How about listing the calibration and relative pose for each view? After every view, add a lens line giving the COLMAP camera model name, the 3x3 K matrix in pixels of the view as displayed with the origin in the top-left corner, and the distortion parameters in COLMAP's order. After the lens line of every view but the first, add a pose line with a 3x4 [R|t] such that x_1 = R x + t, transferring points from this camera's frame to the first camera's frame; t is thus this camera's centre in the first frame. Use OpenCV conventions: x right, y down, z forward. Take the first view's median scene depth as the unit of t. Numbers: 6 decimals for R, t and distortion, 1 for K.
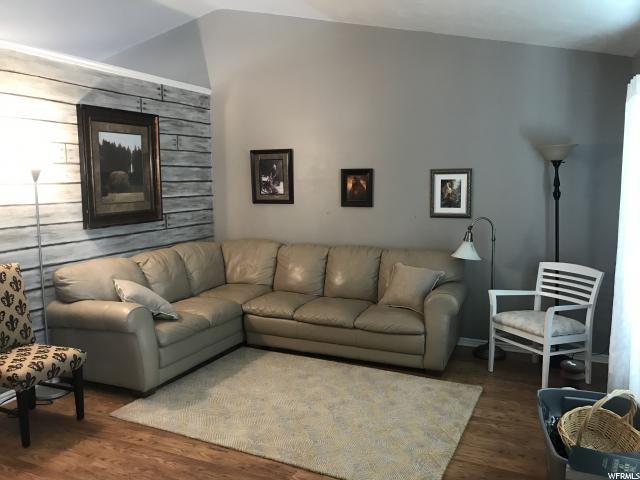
lens RADIAL K [[522.5, 0, 322.1], [0, 522.5, 231.9], [0, 0, 1]] dist [0.007933, -0.001149]
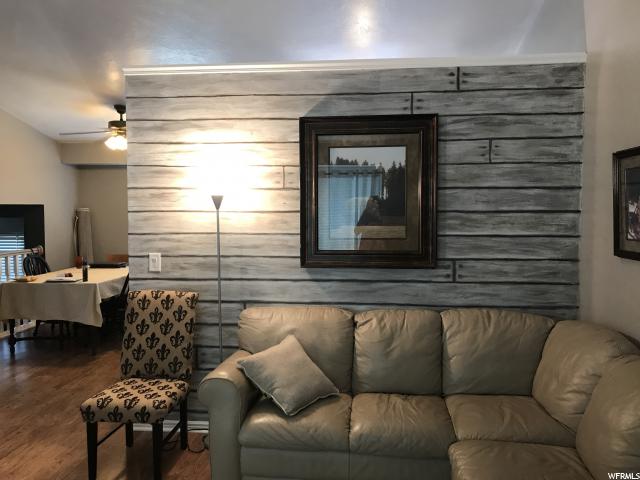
lens RADIAL K [[522.5, 0, 322.1], [0, 522.5, 231.9], [0, 0, 1]] dist [0.007933, -0.001149]
pose [[0.315742, 0.053501, -0.947336, 0.307614], [-0.100570, 0.994672, 0.022655, -0.075121], [0.943500, 0.088120, 0.319440, 0.692838]]
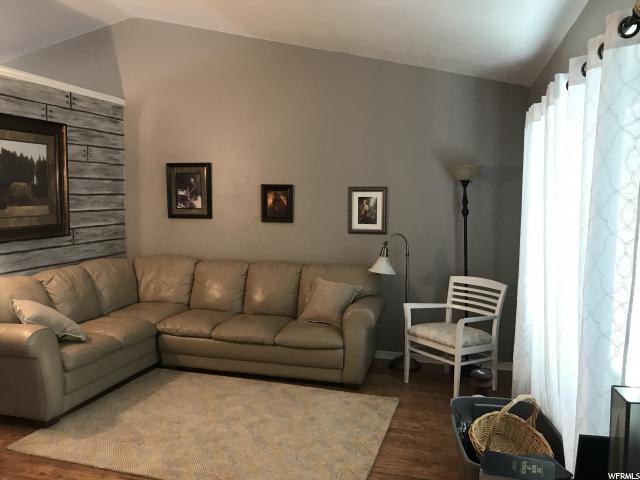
lens RADIAL K [[522.5, 0, 322.1], [0, 522.5, 231.9], [0, 0, 1]] dist [0.007933, -0.001149]
pose [[0.987415, 0.003742, 0.158104, -0.006026], [0.001021, 0.999548, -0.030034, 0.000097], [-0.158144, 0.029817, 0.986966, 0.000003]]
